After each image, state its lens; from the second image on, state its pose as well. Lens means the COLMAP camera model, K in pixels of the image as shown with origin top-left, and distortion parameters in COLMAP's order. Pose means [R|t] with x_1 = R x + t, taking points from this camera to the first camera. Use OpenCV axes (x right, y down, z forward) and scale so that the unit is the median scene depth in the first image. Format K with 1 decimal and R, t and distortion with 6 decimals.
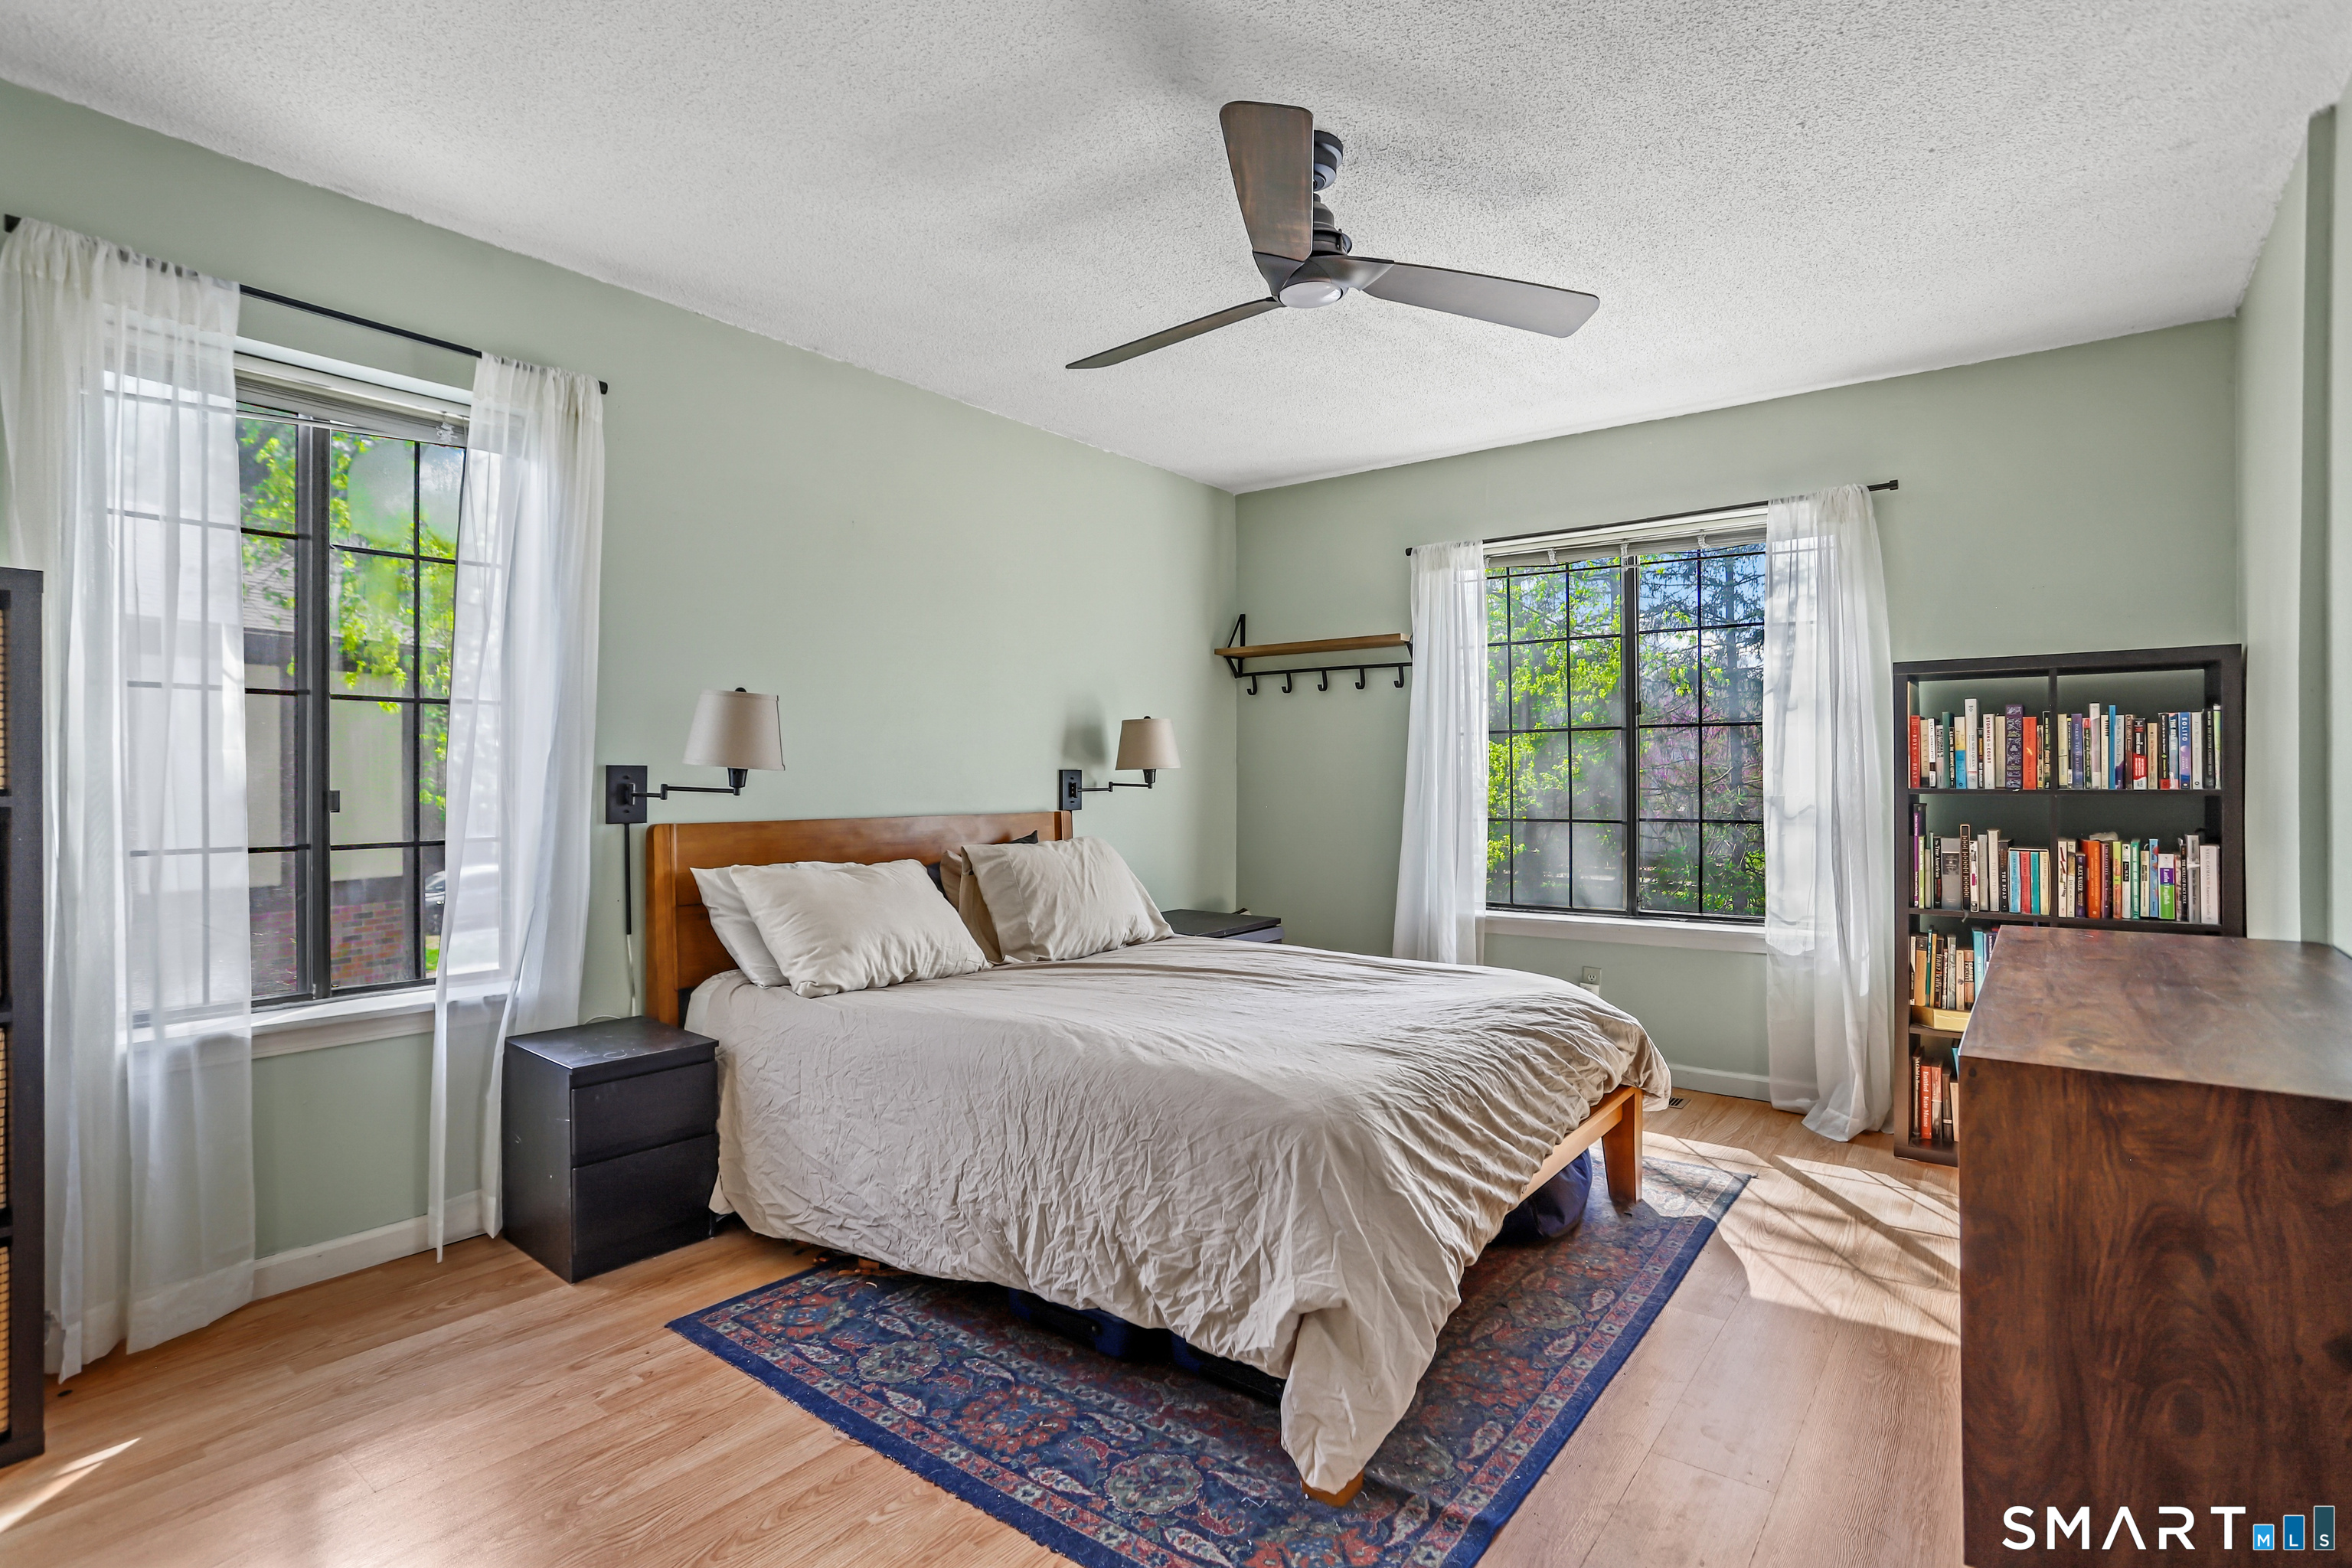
lens RADIAL K [[1147.6, 0, 1167.5], [0, 1147.6, 792.8], [0, 0, 1]] dist [-0.061367, 0.033766]
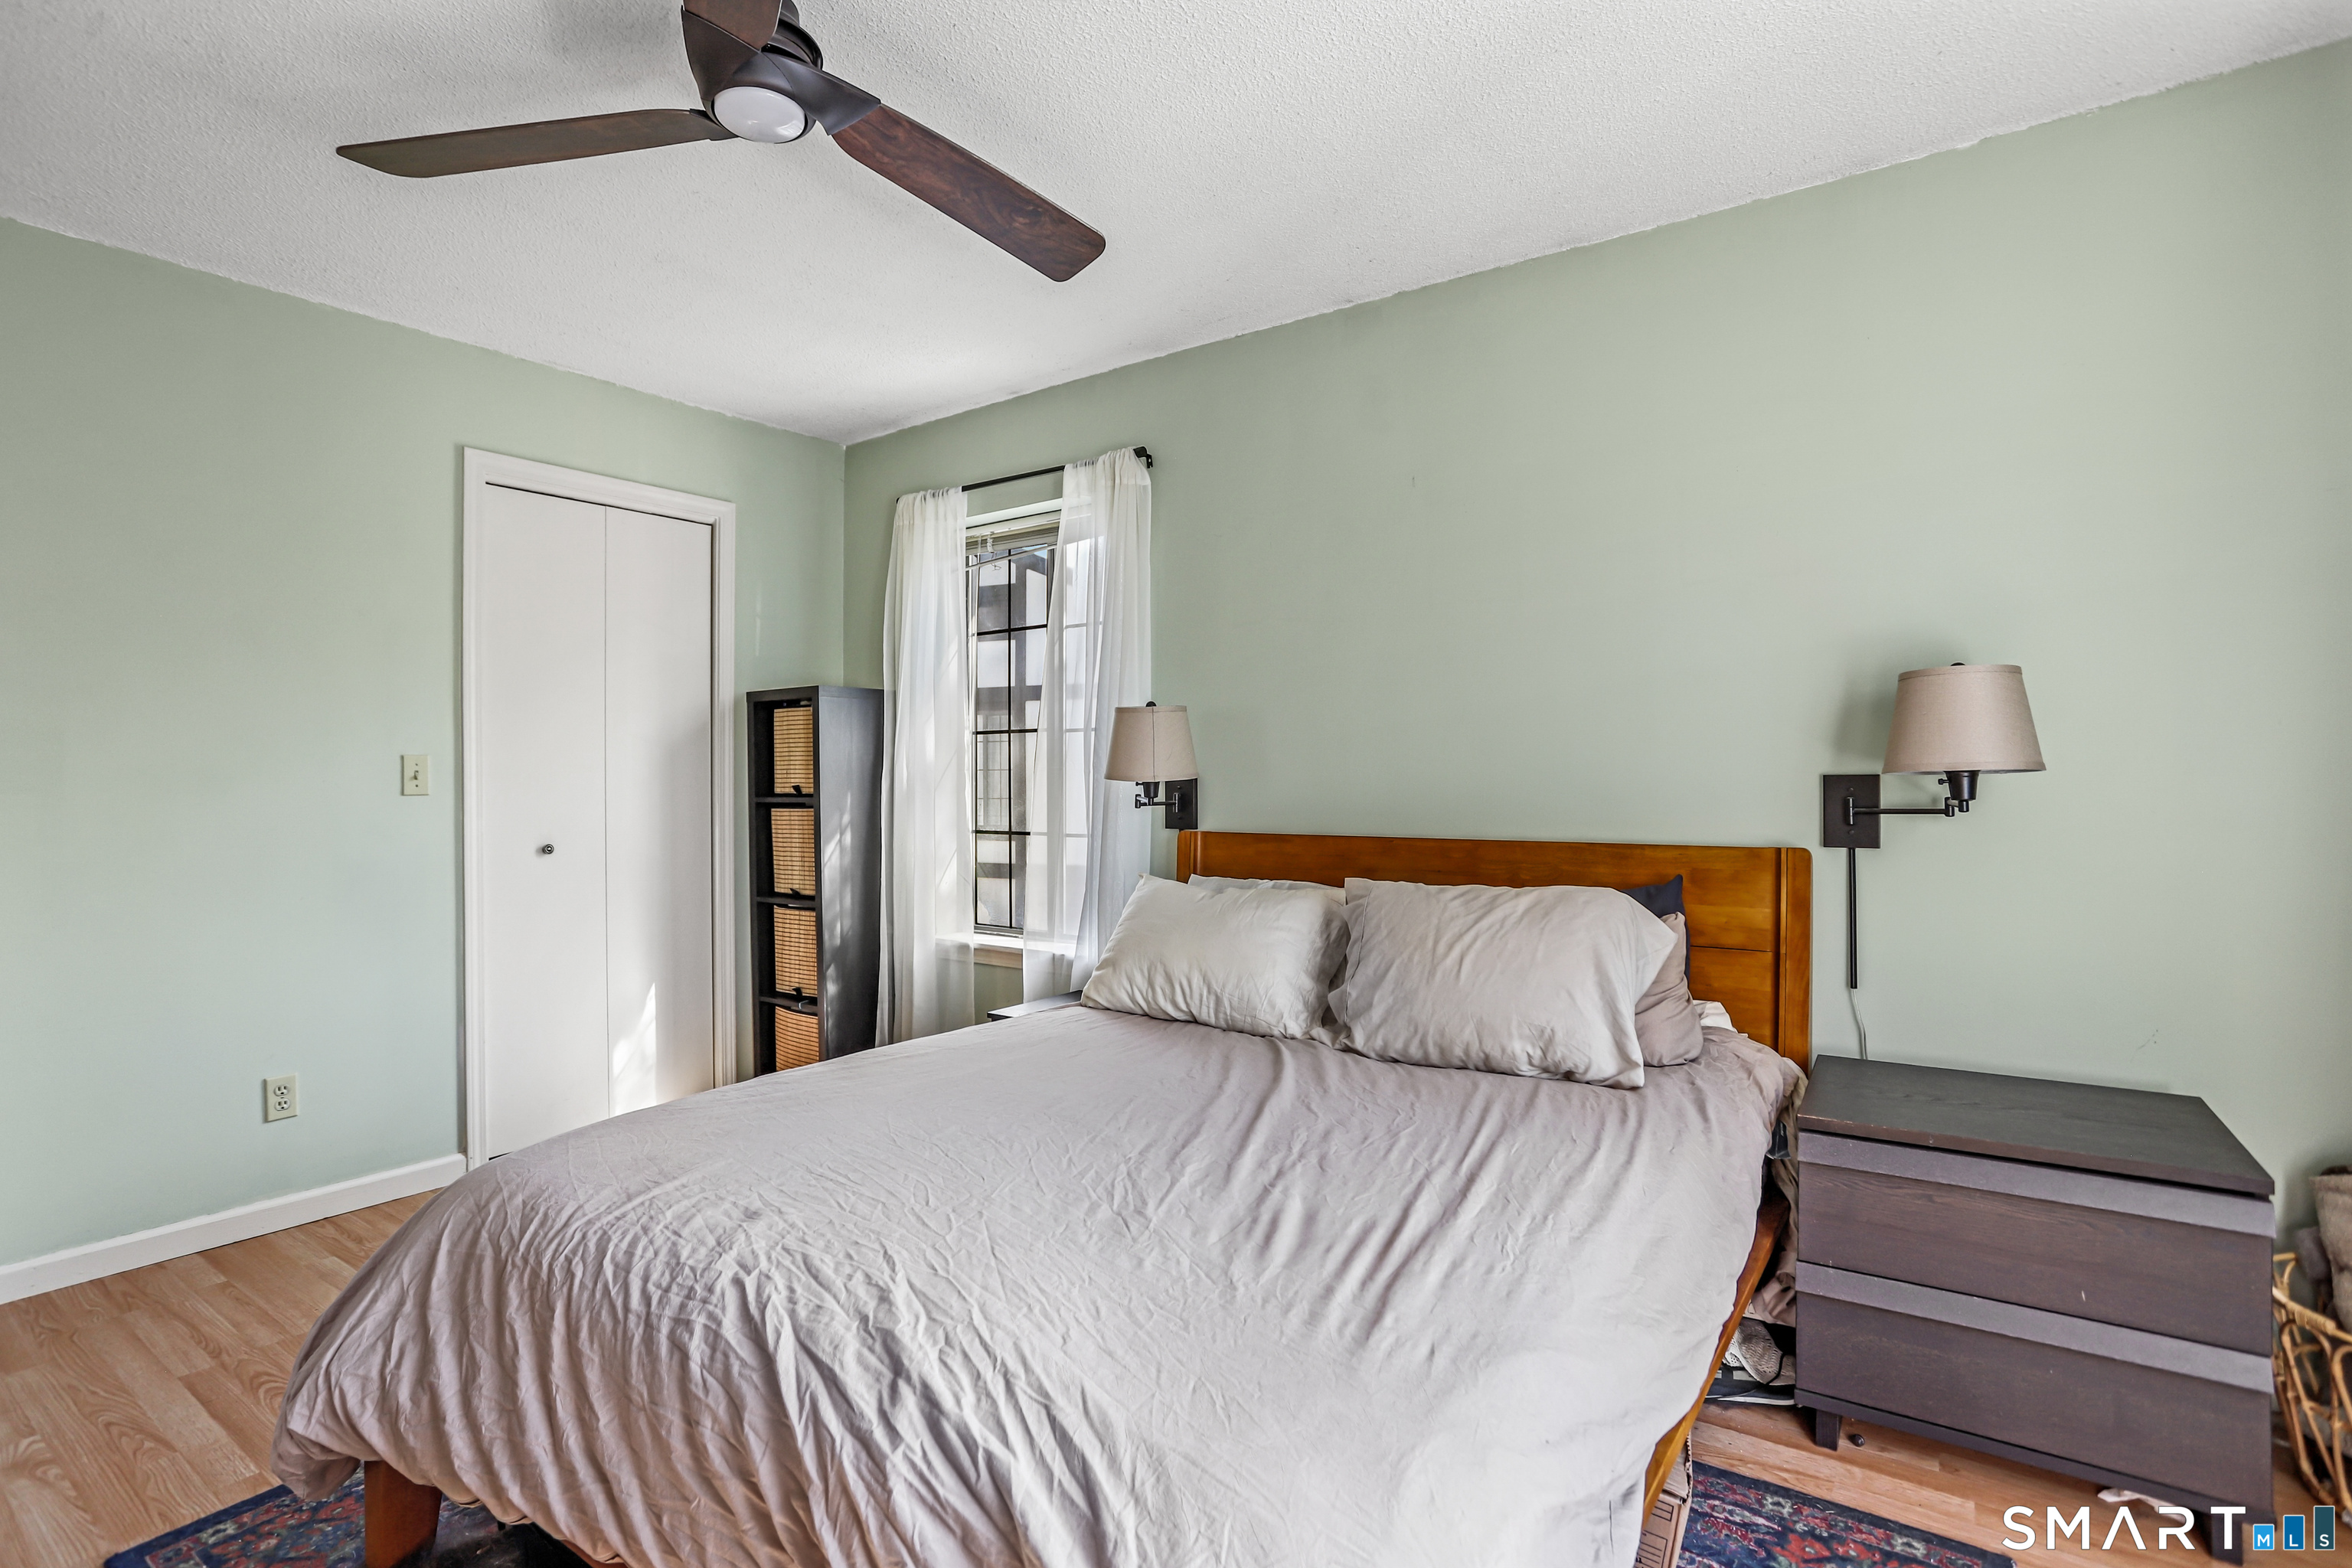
lens RADIAL K [[1147.6, 0, 1167.5], [0, 1147.6, 792.8], [0, 0, 1]] dist [-0.061367, 0.033766]
pose [[0.035575, -0.000657, -0.999367, 0.651872], [-0.017722, 0.999842, -0.001288, -0.008030], [0.999210, 0.017757, 0.035557, 0.960777]]
